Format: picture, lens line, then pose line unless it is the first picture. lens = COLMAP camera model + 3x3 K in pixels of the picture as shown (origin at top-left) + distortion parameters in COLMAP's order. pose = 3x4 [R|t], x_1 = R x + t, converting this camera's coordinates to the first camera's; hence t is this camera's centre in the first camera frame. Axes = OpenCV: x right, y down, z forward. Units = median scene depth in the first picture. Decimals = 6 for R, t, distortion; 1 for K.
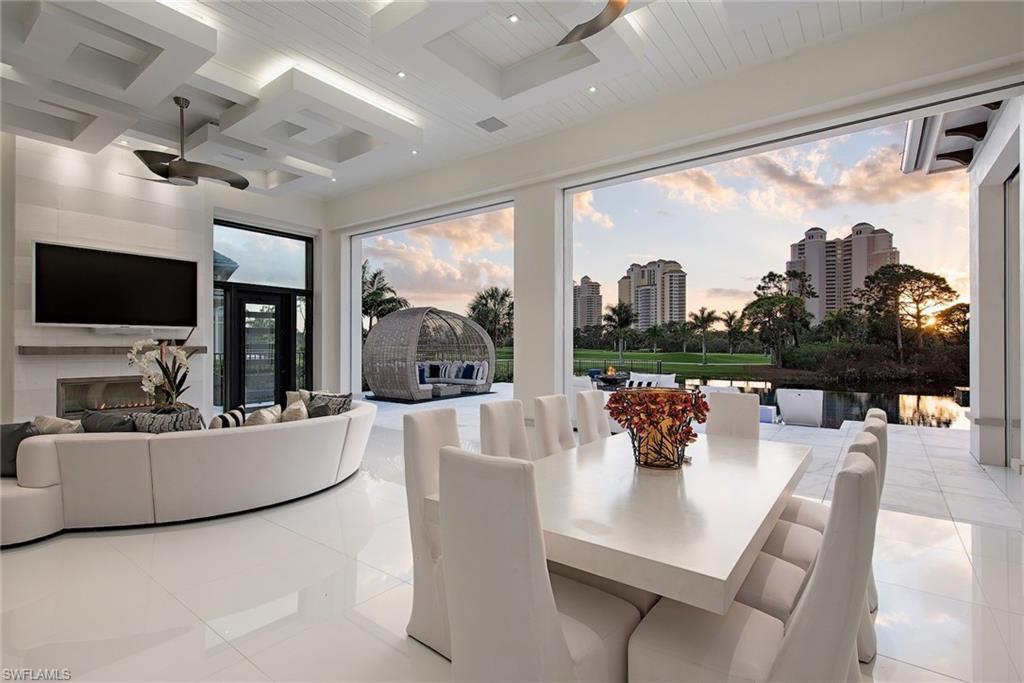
lens RADIAL K [[491.7, 0, 512.0], [0, 491.7, 341.5], [0, 0, 1]] dist [0.015533, -0.000340]
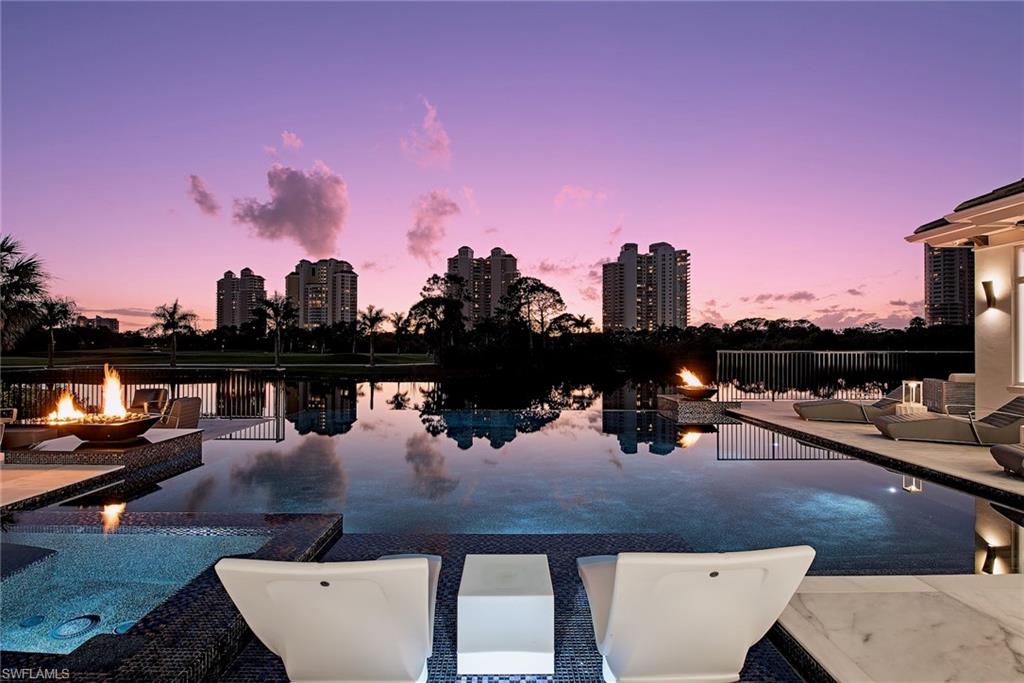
lens RADIAL K [[474.8, 0, 516.3], [0, 474.8, 342.7], [0, 0, 1]] dist [-0.002880, -0.001135]
pose [[0.789403, 0.006830, 0.613838, 0.049604], [-0.007583, 0.999970, -0.001374, 0.001705], [-0.613829, -0.003570, 0.789431, 0.110077]]
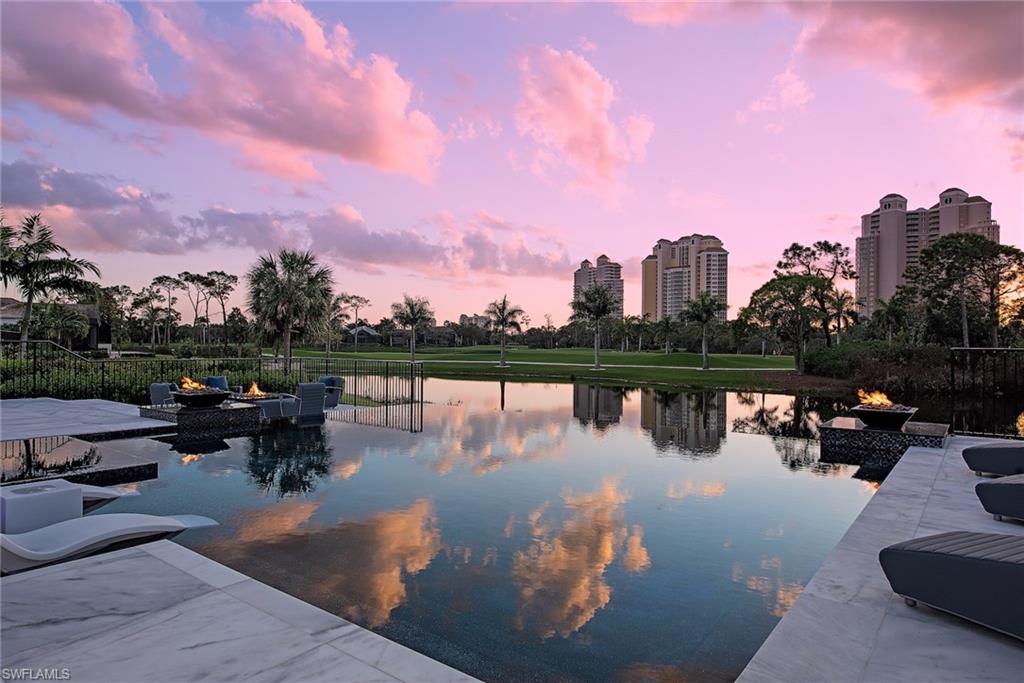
lens RADIAL K [[616.4, 0, 512.0], [0, 616.4, 341.5], [0, 0, 1]] dist [-0.001606, 0.001400]
pose [[0.999858, 0.007486, -0.015120, 0.115349], [-0.007397, 0.999955, 0.005955, 0.002183], [0.015163, -0.005842, 0.999868, 0.076882]]
